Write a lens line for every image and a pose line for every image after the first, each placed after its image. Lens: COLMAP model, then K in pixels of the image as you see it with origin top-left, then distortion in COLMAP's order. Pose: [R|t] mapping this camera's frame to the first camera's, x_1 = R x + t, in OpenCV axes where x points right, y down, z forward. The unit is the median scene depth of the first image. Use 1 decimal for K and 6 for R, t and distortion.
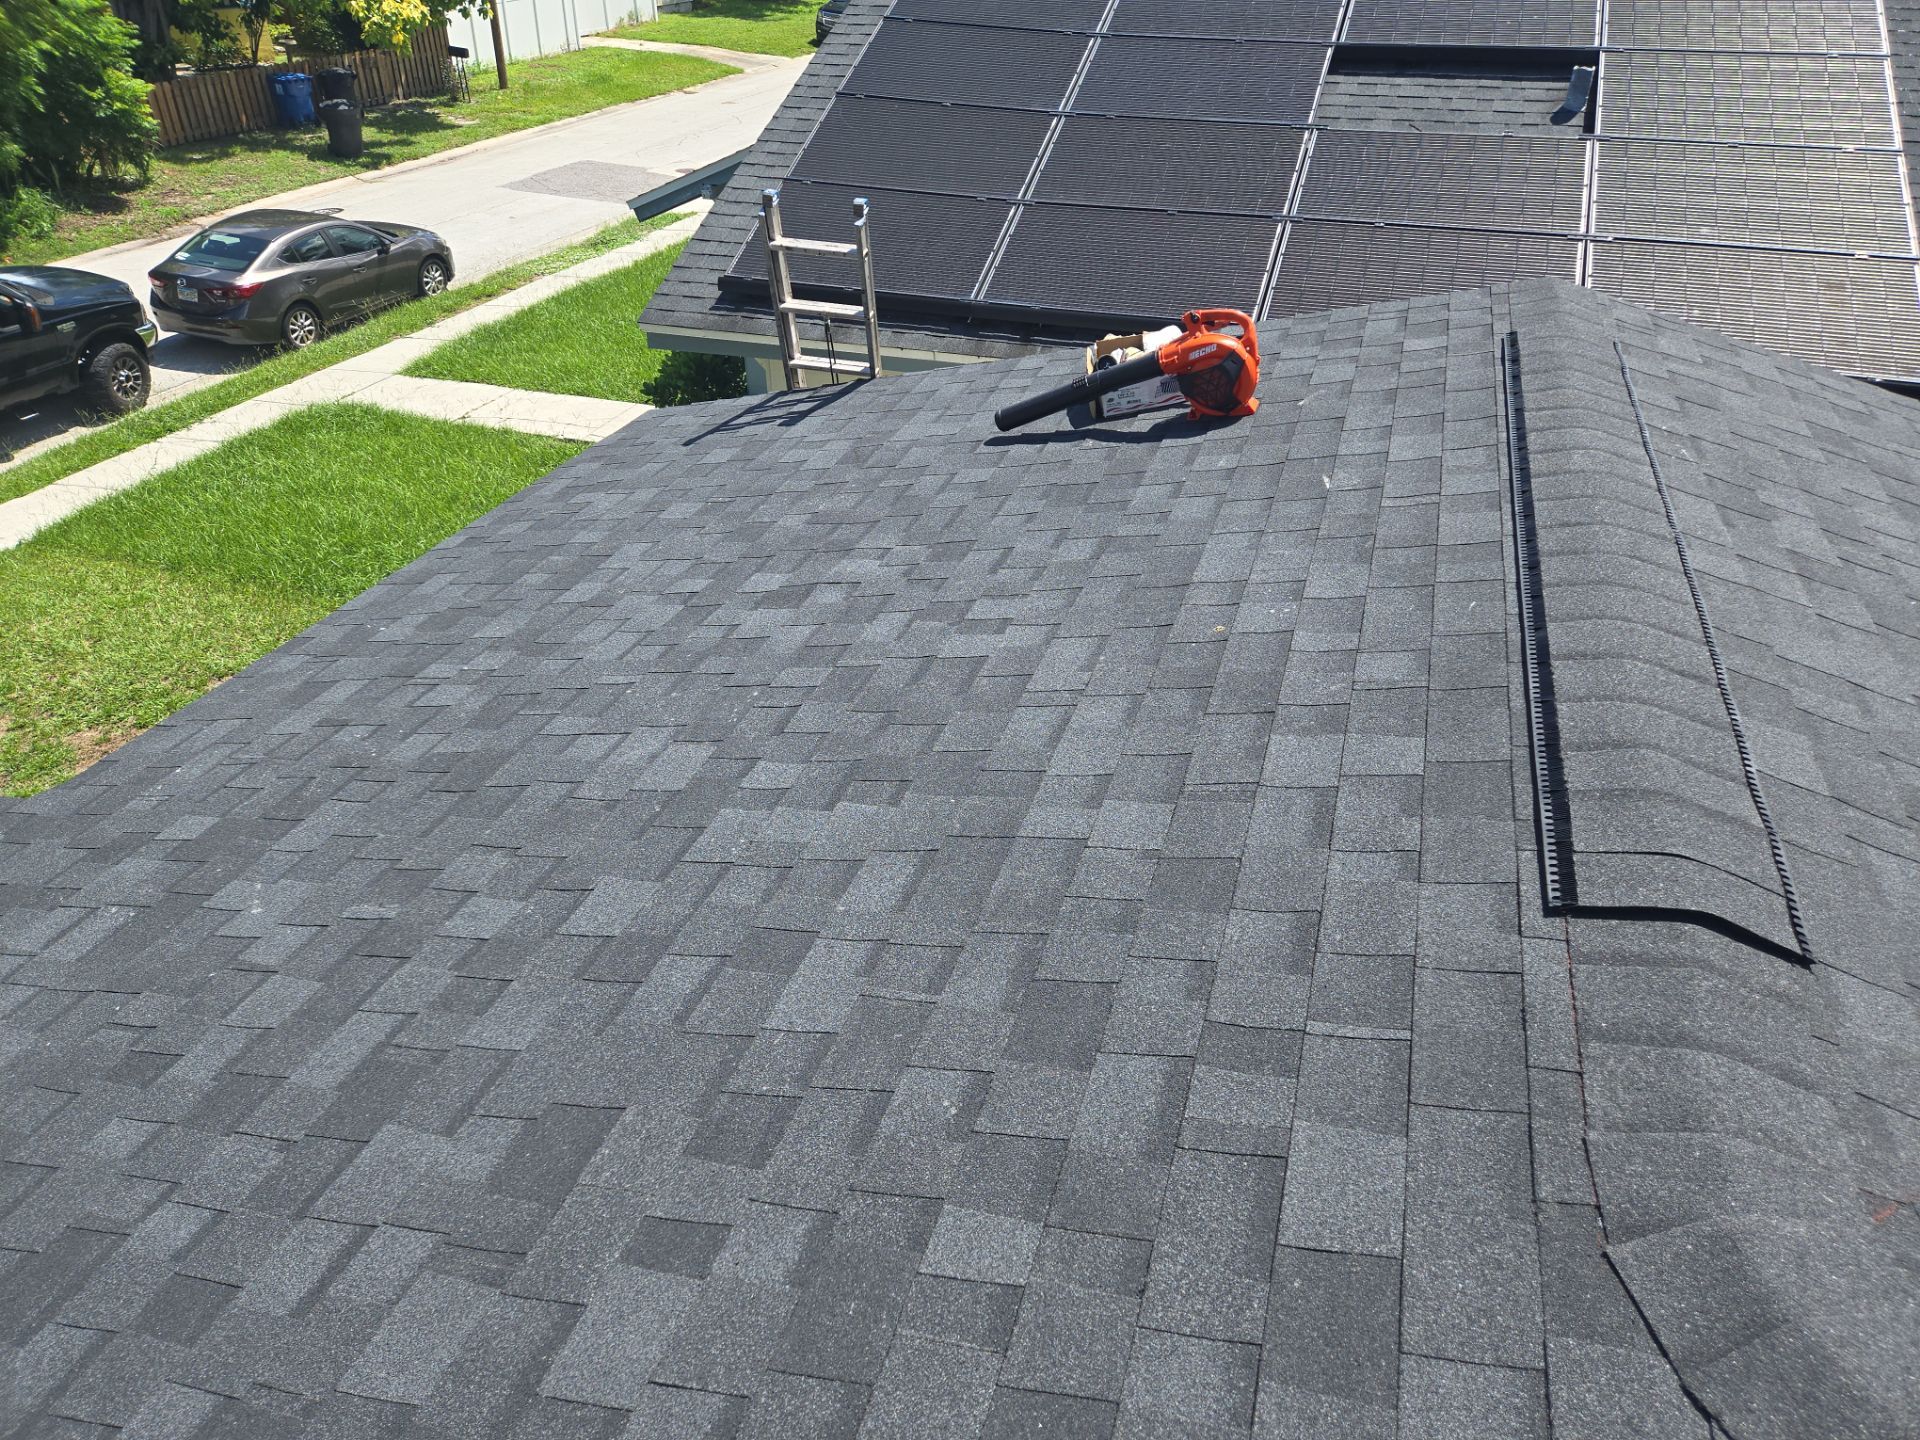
lens RADIAL K [[1323.6, 0, 968.9], [0, 1323.6, 716.0], [0, 0, 1]] dist [0.093693, -0.086246]
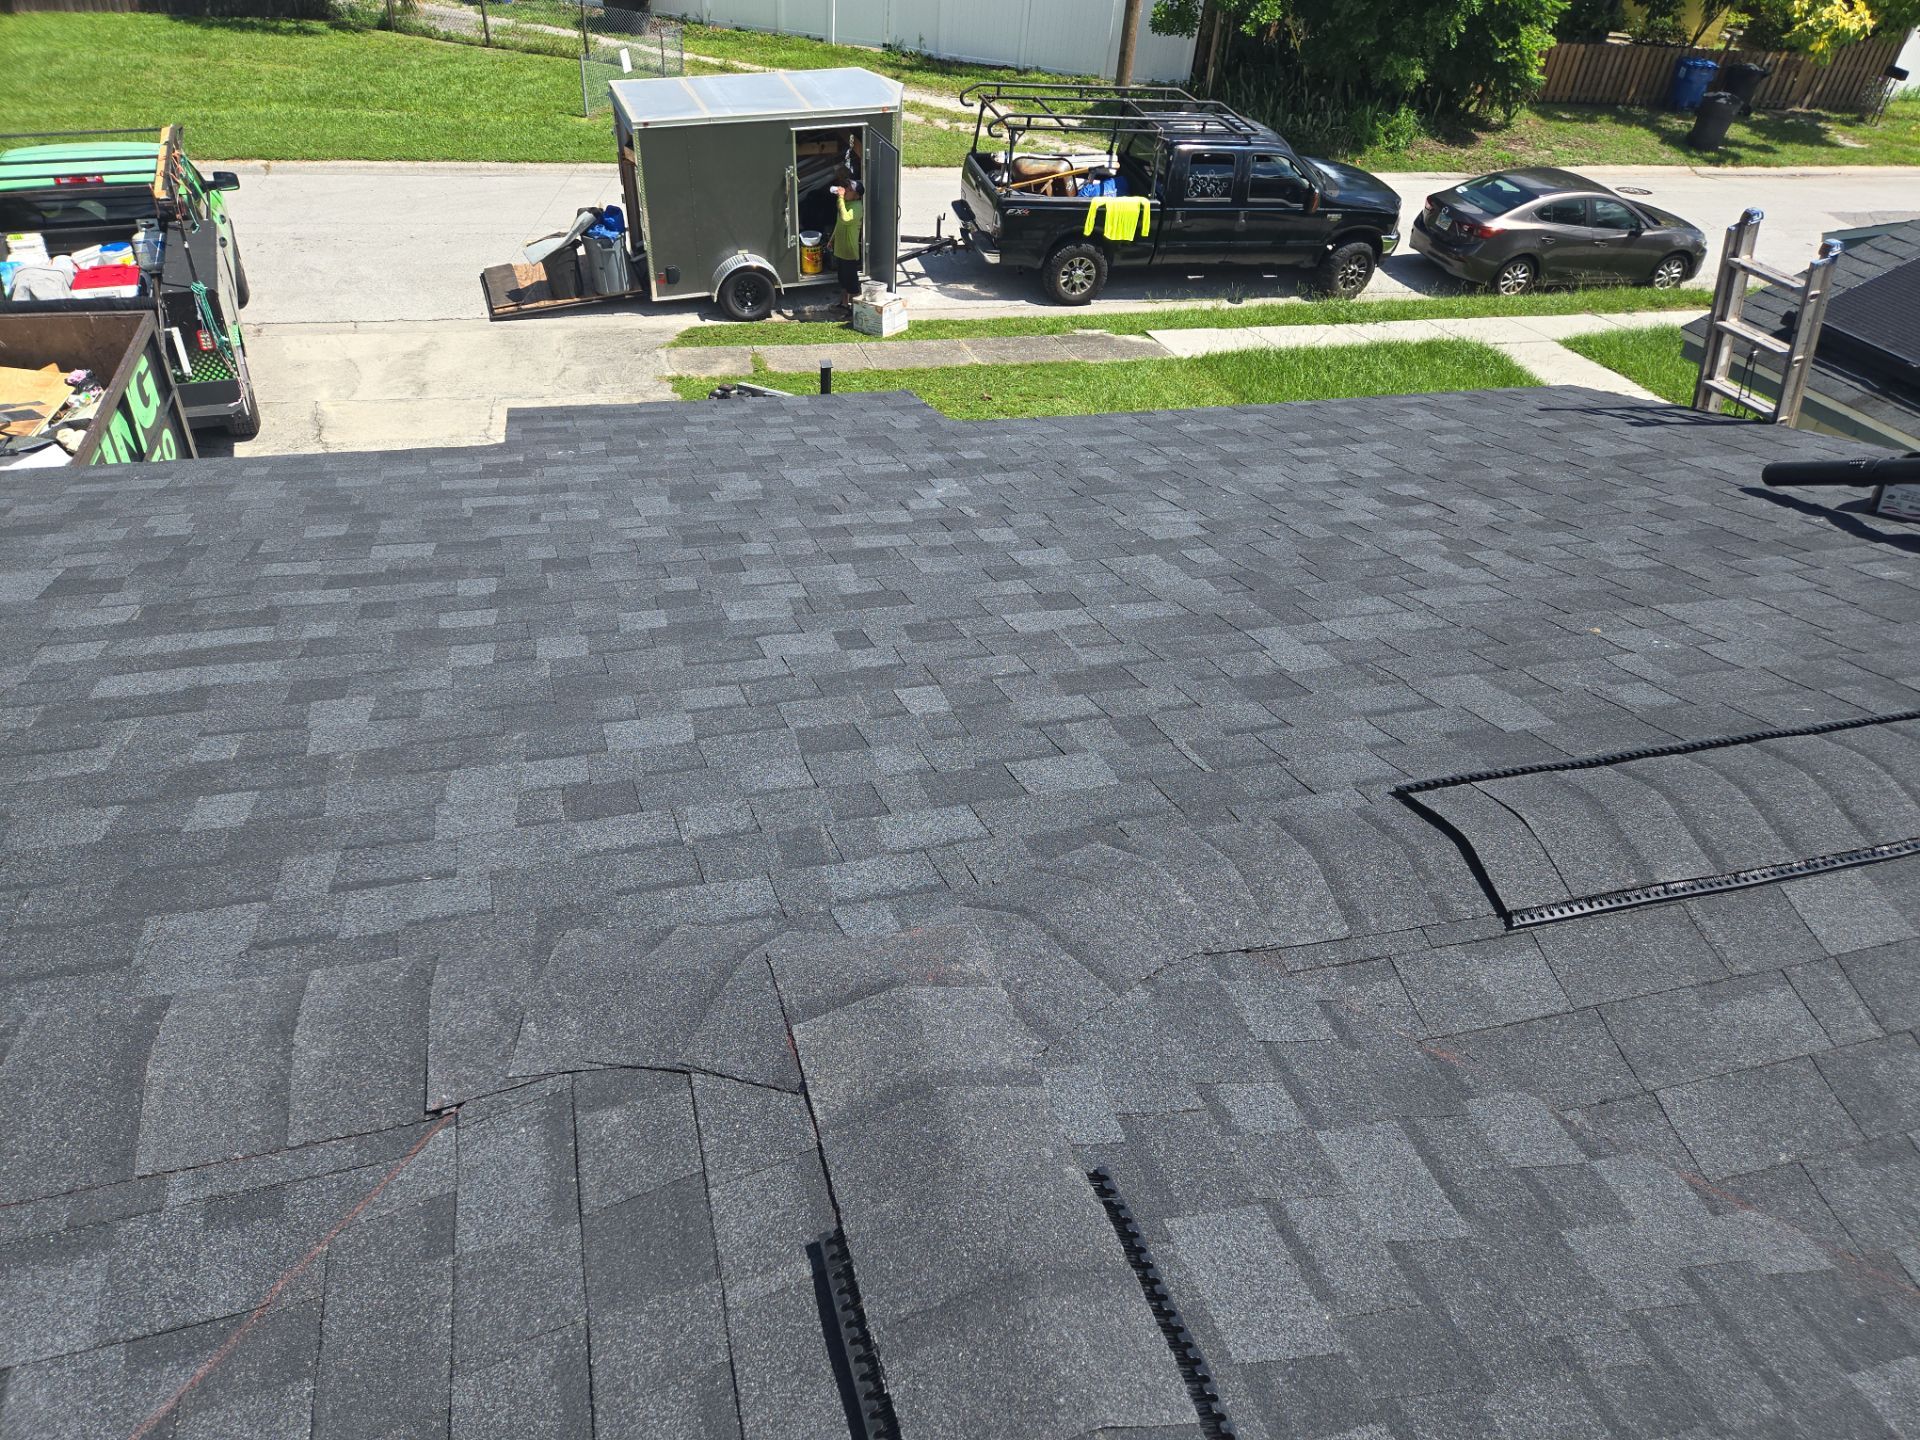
lens RADIAL K [[1289.3, 0, 957.3], [0, 1289.3, 744.0], [0, 0, 1]] dist [0.086079, -0.069729]
pose [[0.579246, 0.521977, -0.626110, 0.464360], [-0.498506, 0.834551, 0.234558, 0.014609], [0.644954, 0.176253, 0.743619, -0.079799]]
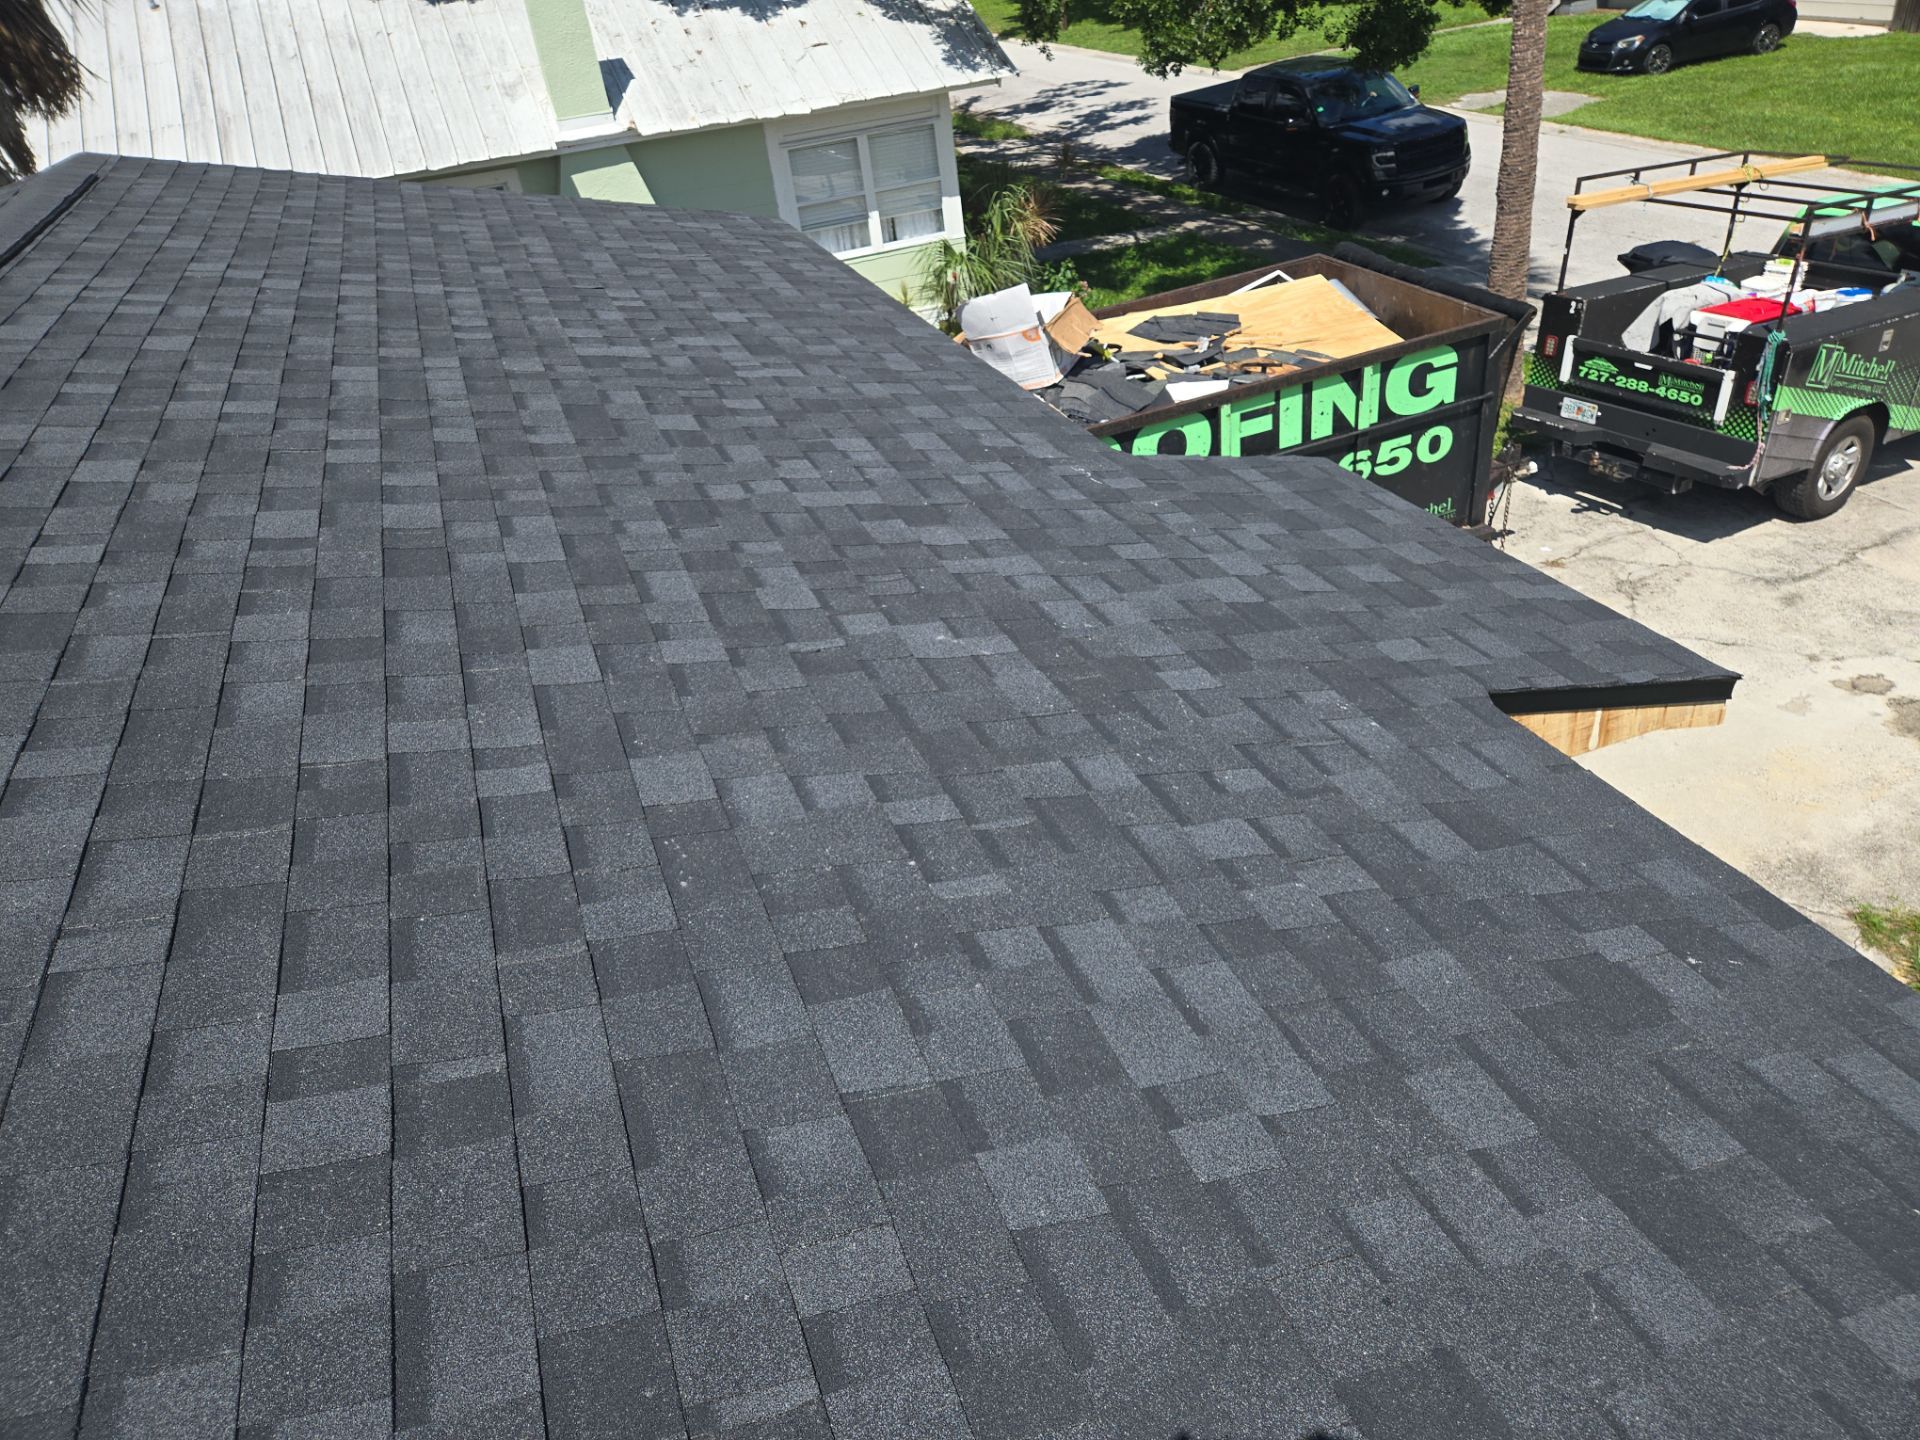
lens RADIAL K [[1392.6, 0, 978.2], [0, 1392.6, 718.4], [0, 0, 1]] dist [0.090059, -0.092950]
pose [[-0.775749, 0.385449, -0.499643, 0.036451], [-0.261386, 0.524388, 0.810367, -0.553923], [0.574362, 0.759241, -0.306043, 1.035913]]
